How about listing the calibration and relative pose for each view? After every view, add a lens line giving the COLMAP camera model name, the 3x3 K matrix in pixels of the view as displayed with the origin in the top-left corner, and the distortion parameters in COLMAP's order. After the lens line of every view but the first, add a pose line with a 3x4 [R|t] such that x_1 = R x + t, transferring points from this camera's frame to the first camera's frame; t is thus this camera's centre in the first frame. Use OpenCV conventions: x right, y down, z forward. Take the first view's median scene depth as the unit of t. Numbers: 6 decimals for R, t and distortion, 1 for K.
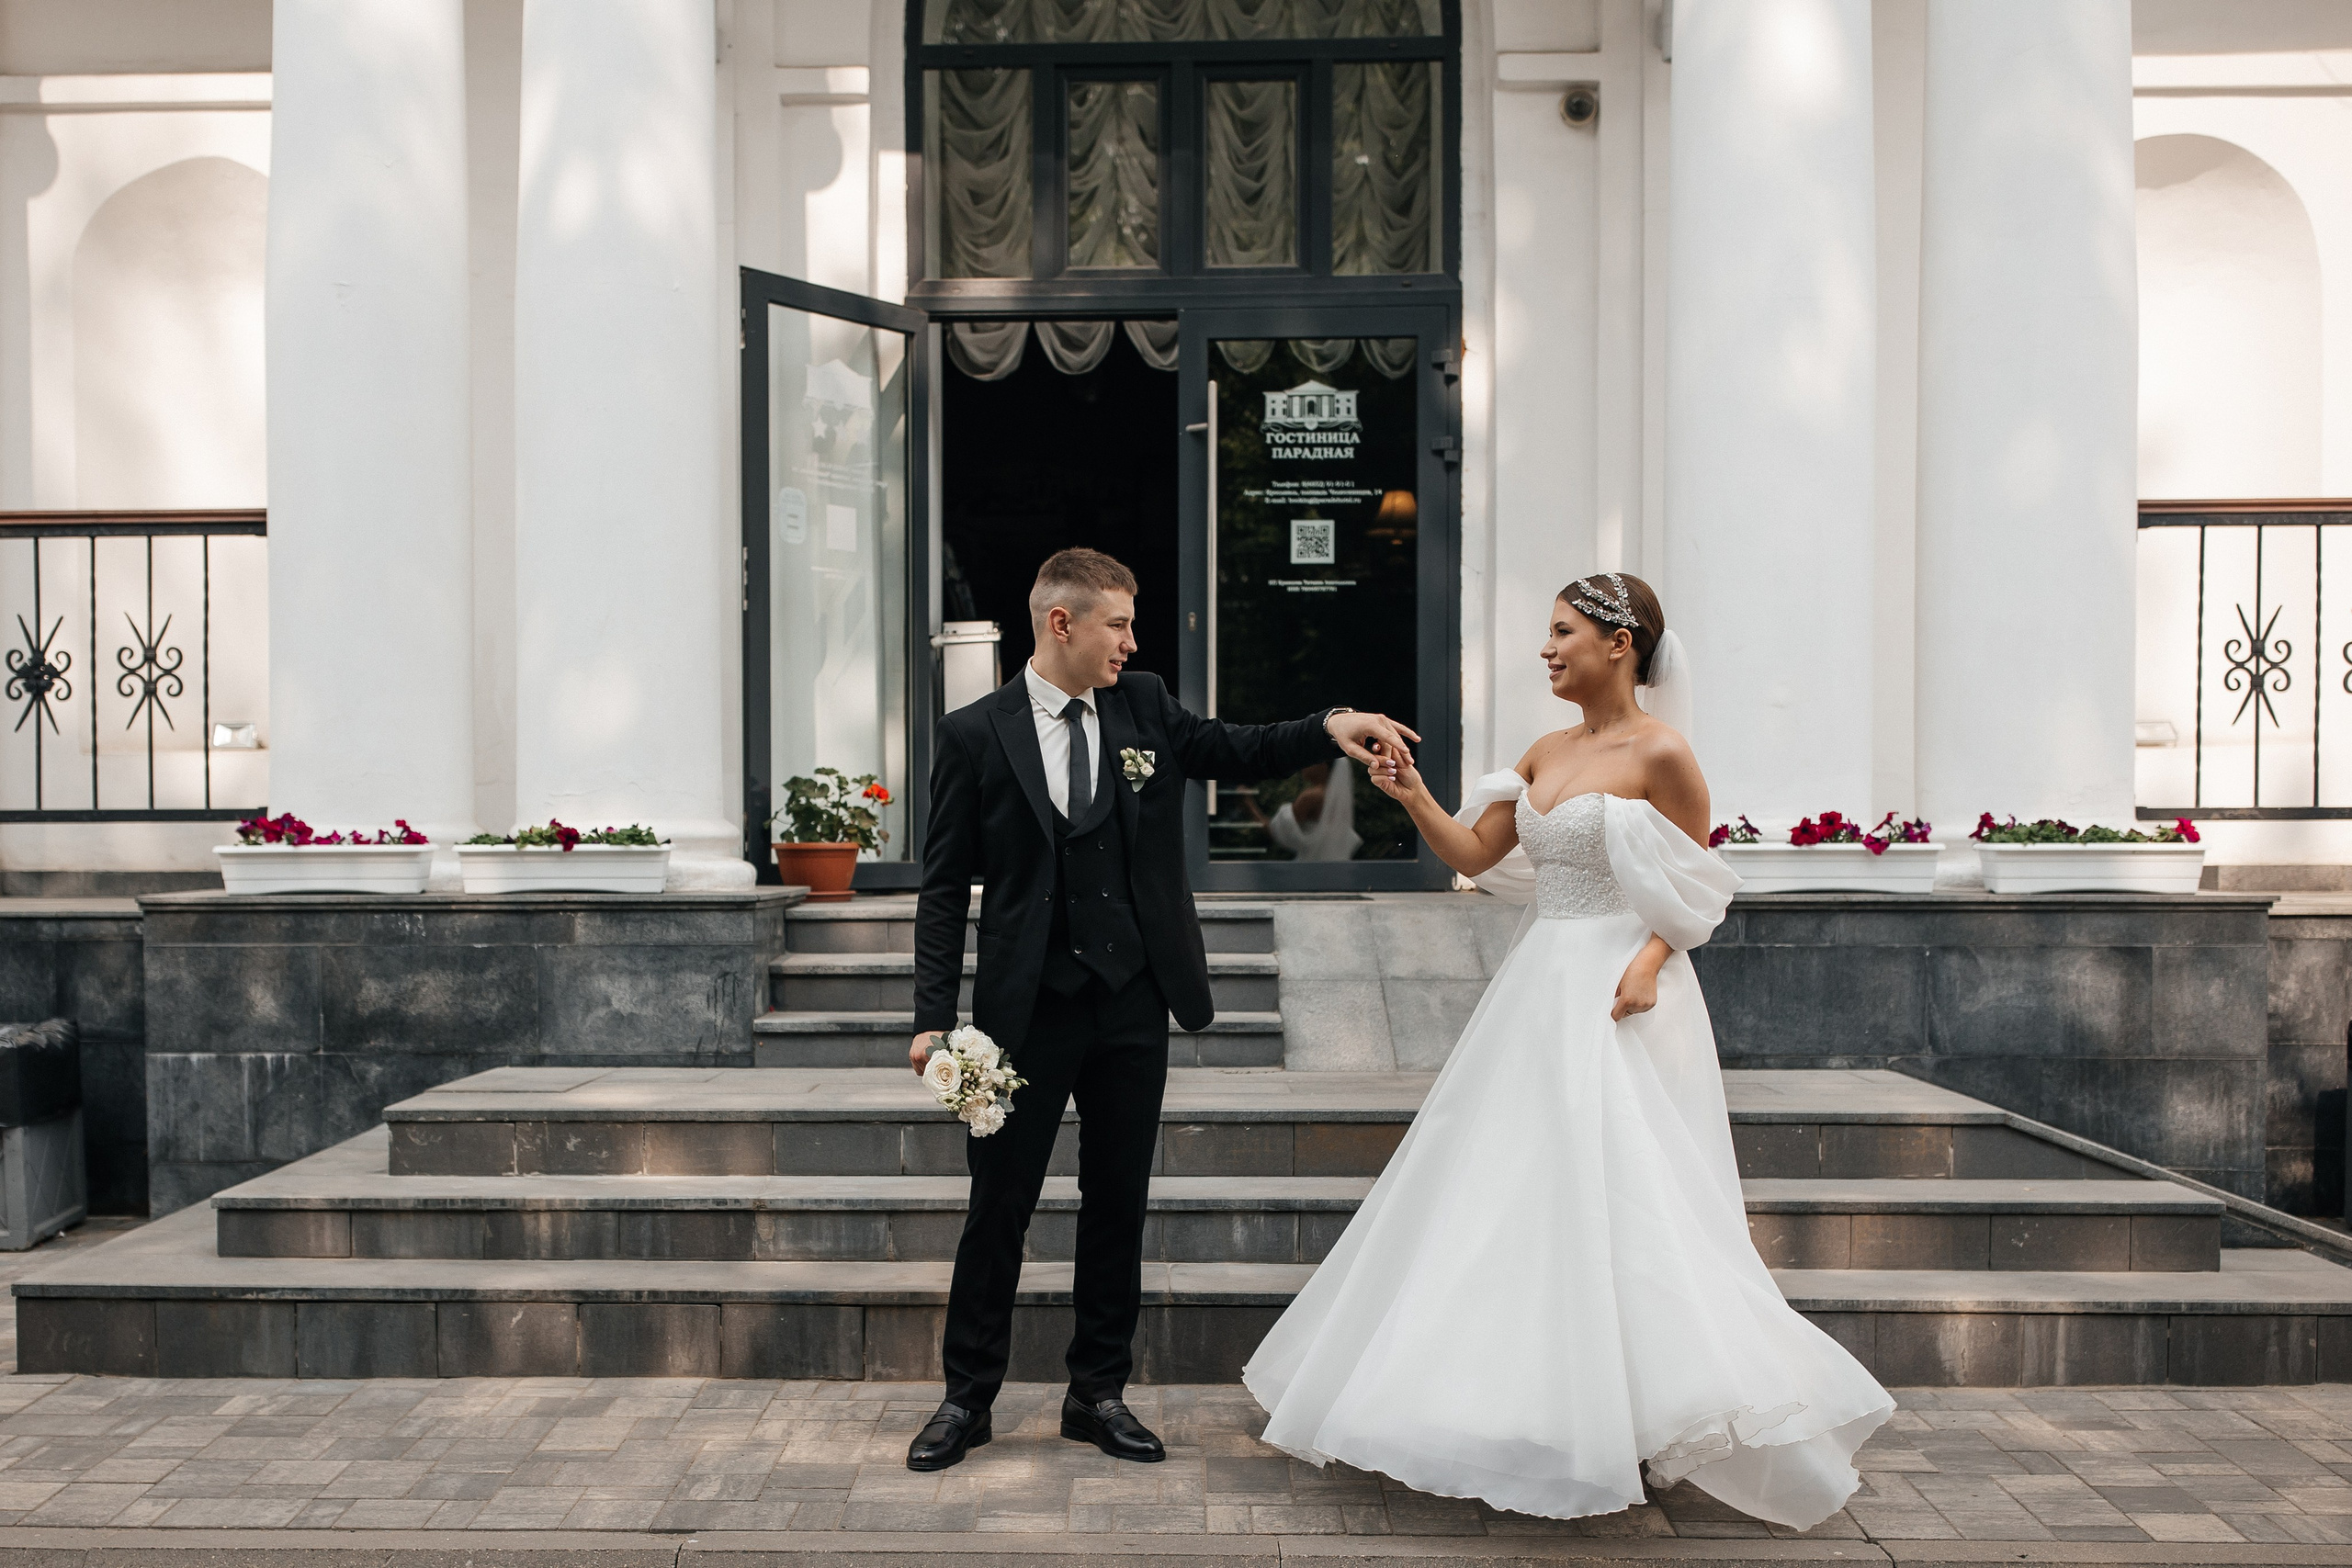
lens RADIAL K [[2249.6, 0, 1037.9], [0, 2249.6, 856.5], [0, 0, 1]] dist [0.002091, -0.011585]
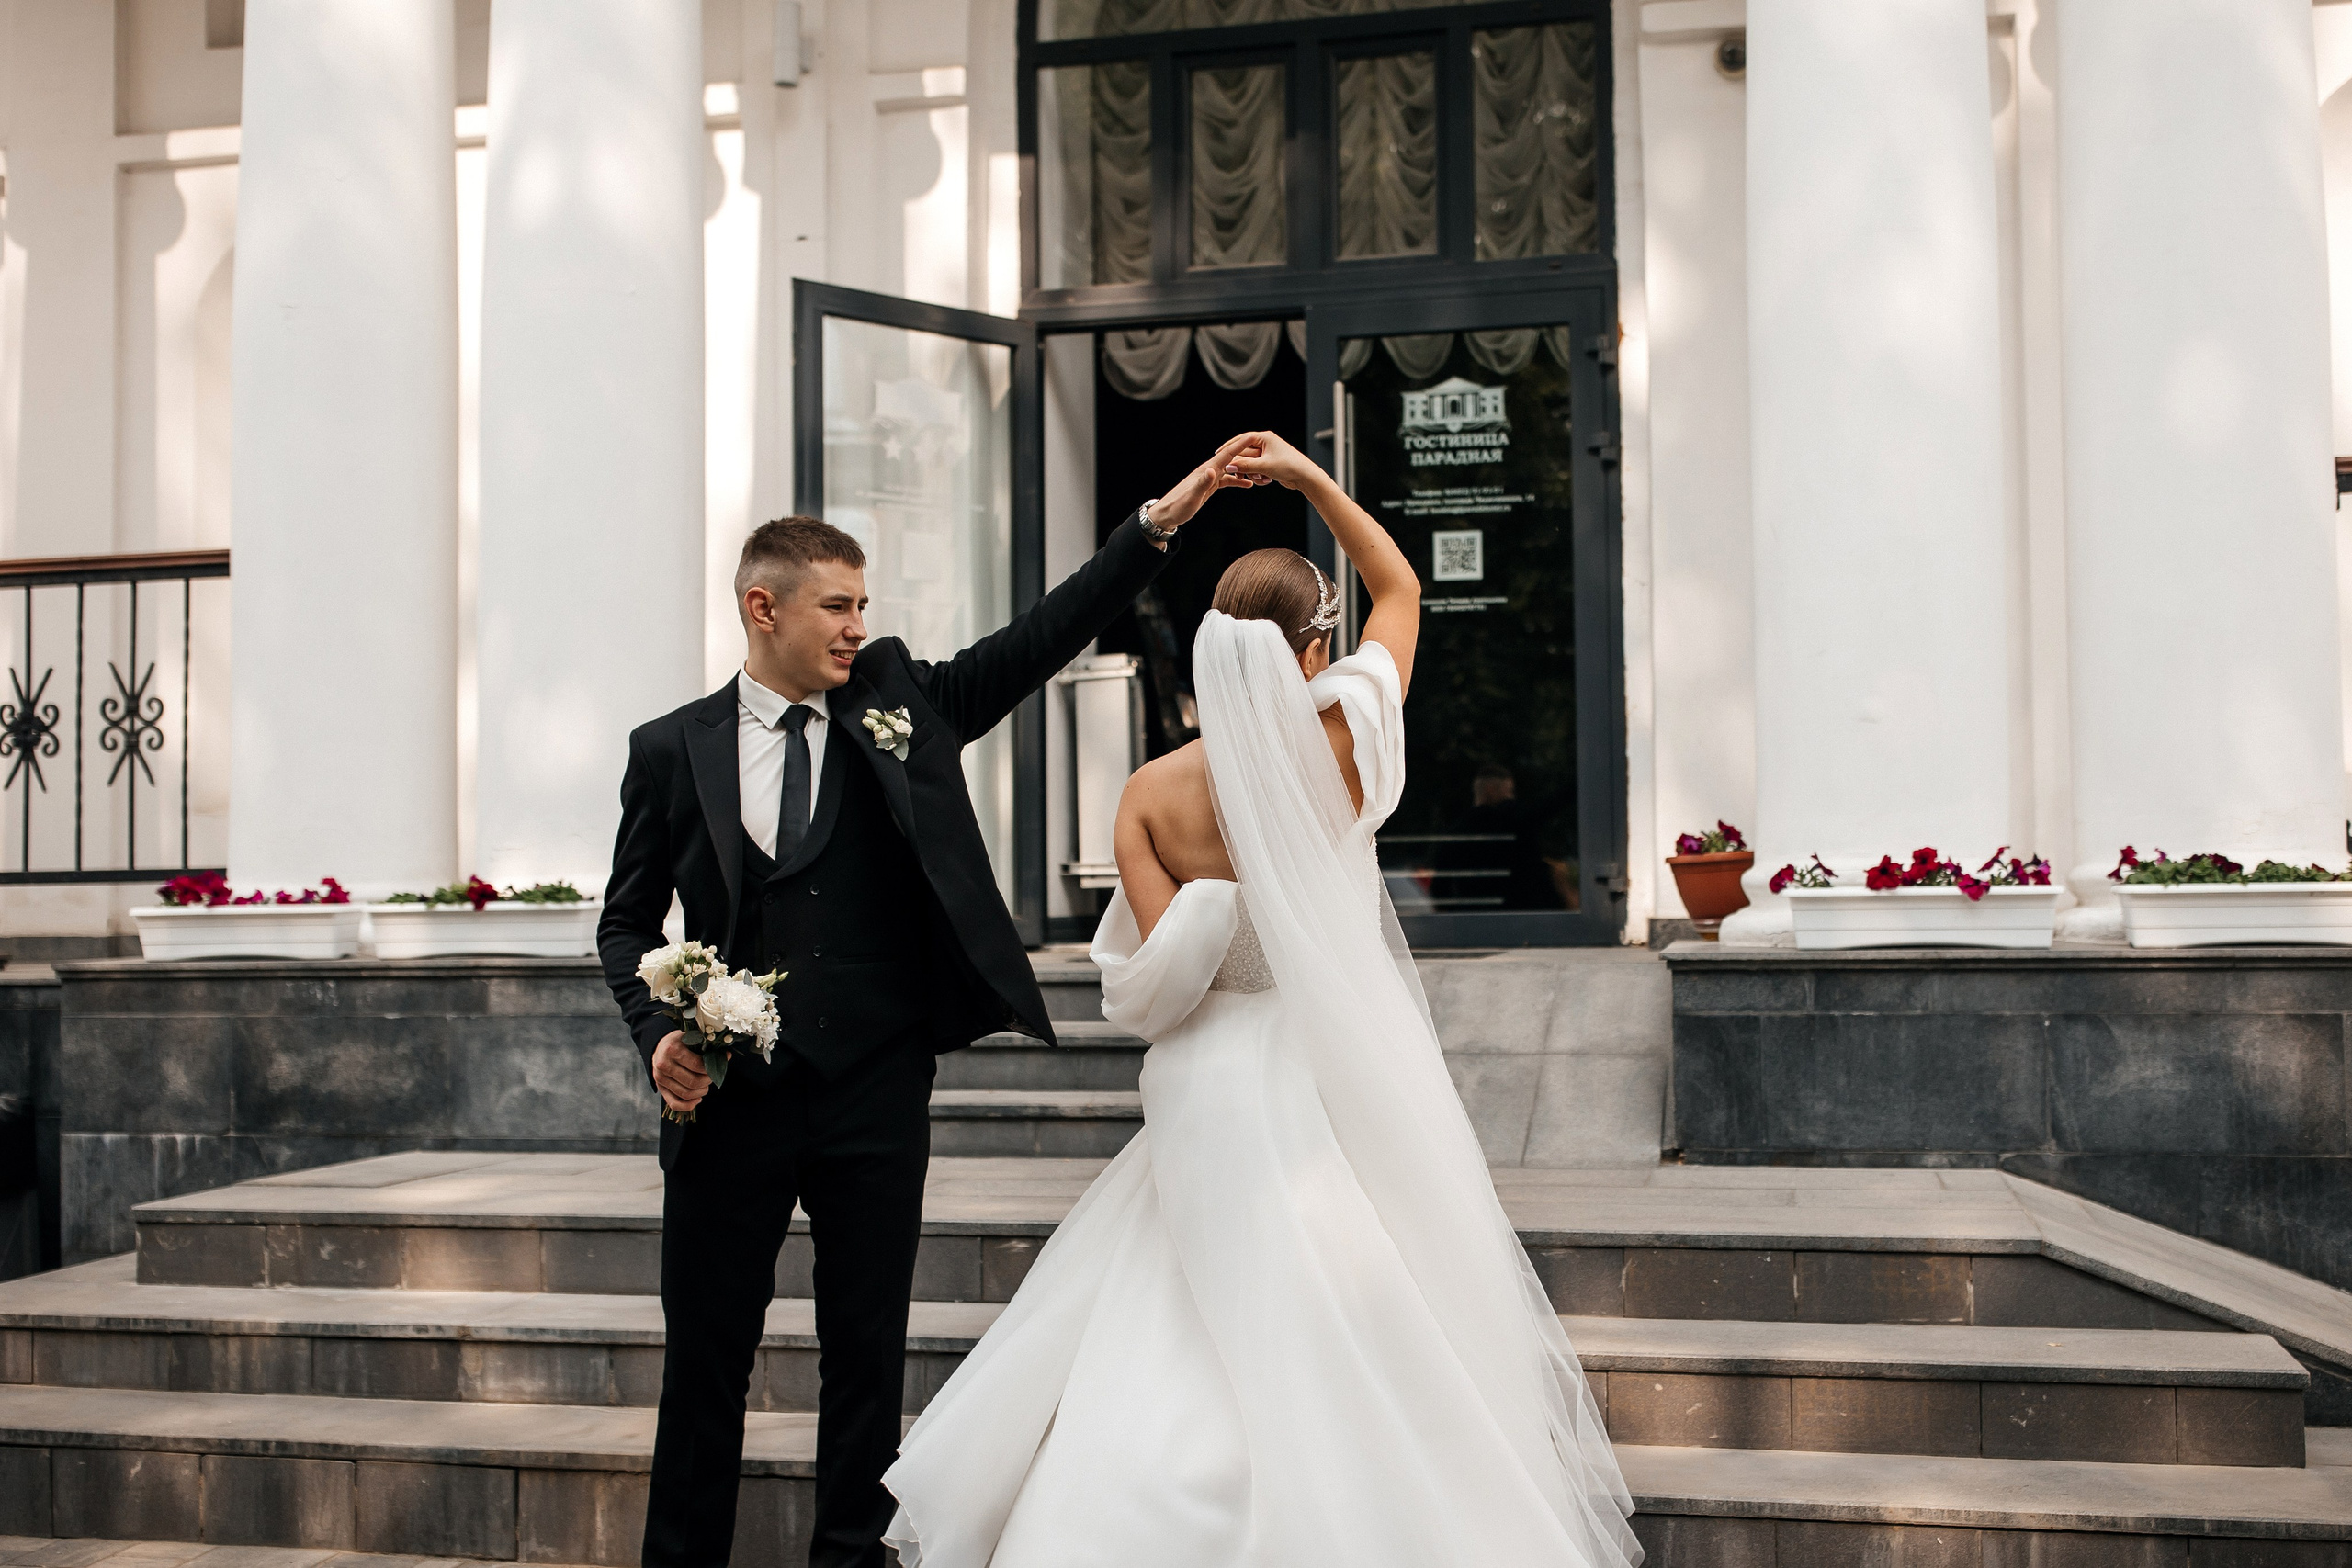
lens RADIAL K [[2229.7, 0, 1176.0], [0, 2229.7, 784.0], [0, 0, 1]] dist [-0.003341, -0.008383]
pose [[0.988781, -0.017406, -0.148352, 0.196300], [0.008979, 0.998318, -0.057283, 0.000715], [0.149099, 0.055308, 0.987274, 0.157462]]
